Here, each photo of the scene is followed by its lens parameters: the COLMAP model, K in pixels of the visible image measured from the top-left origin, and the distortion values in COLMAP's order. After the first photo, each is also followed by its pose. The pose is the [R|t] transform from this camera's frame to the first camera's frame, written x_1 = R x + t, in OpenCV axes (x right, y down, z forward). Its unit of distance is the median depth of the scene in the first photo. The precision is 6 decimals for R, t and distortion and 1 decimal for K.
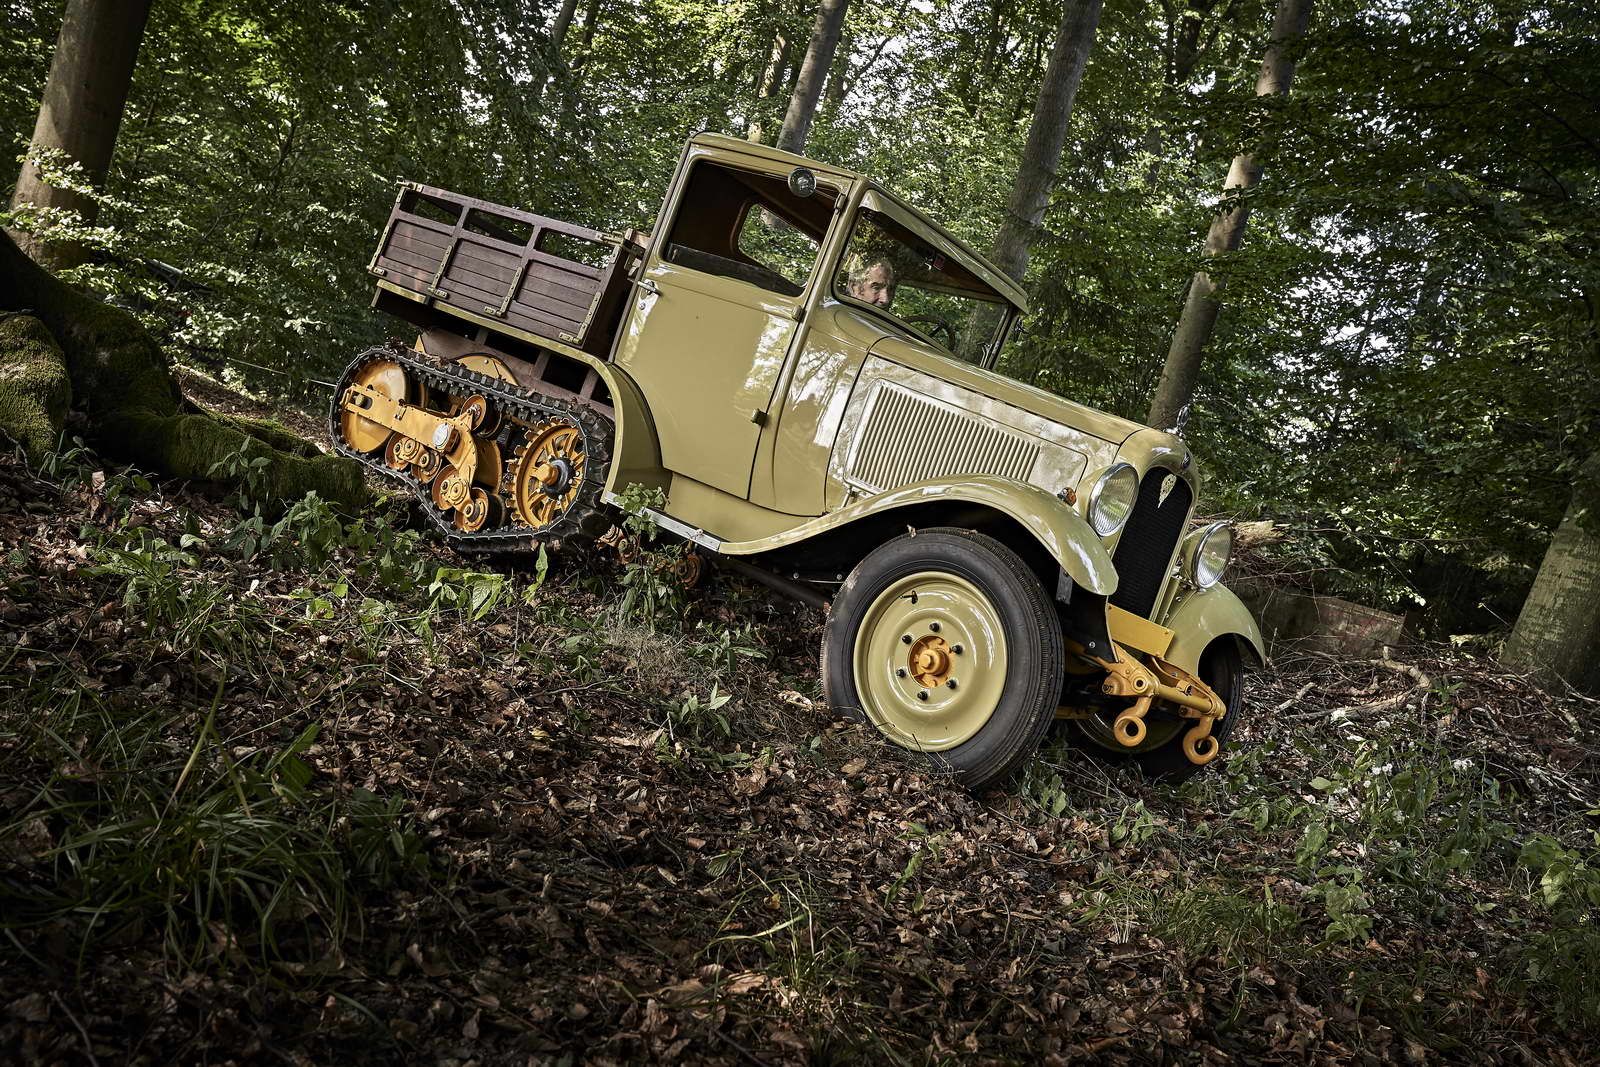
lens RADIAL K [[1501.4, 0, 800.0], [0, 1501.4, 533.5], [0, 0, 1]] dist [-0.066481, 0.195074]
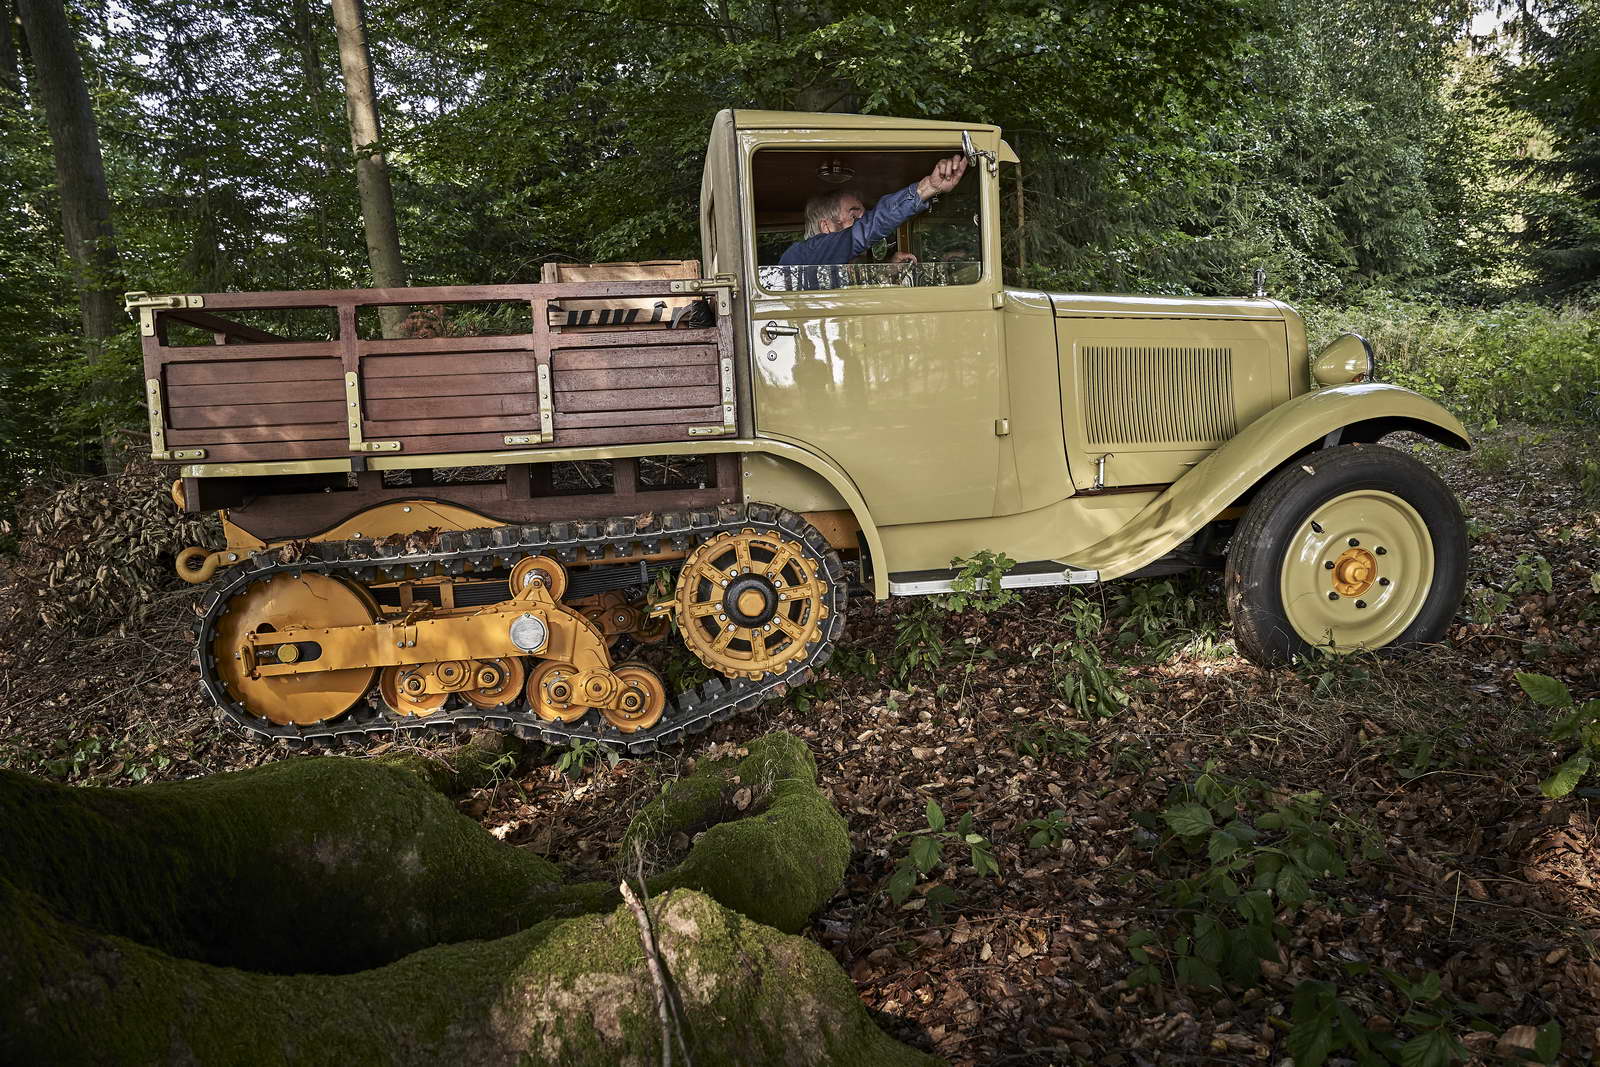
lens RADIAL K [[1079.2, 0, 800.0], [0, 1079.2, 533.5], [0, 0, 1]] dist [0.003051, -0.000413]
pose [[0.594008, -0.459749, 0.660140, -0.384690], [0.309236, 0.888046, 0.340215, -0.192927], [-0.742649, 0.002049, 0.669678, 0.459874]]
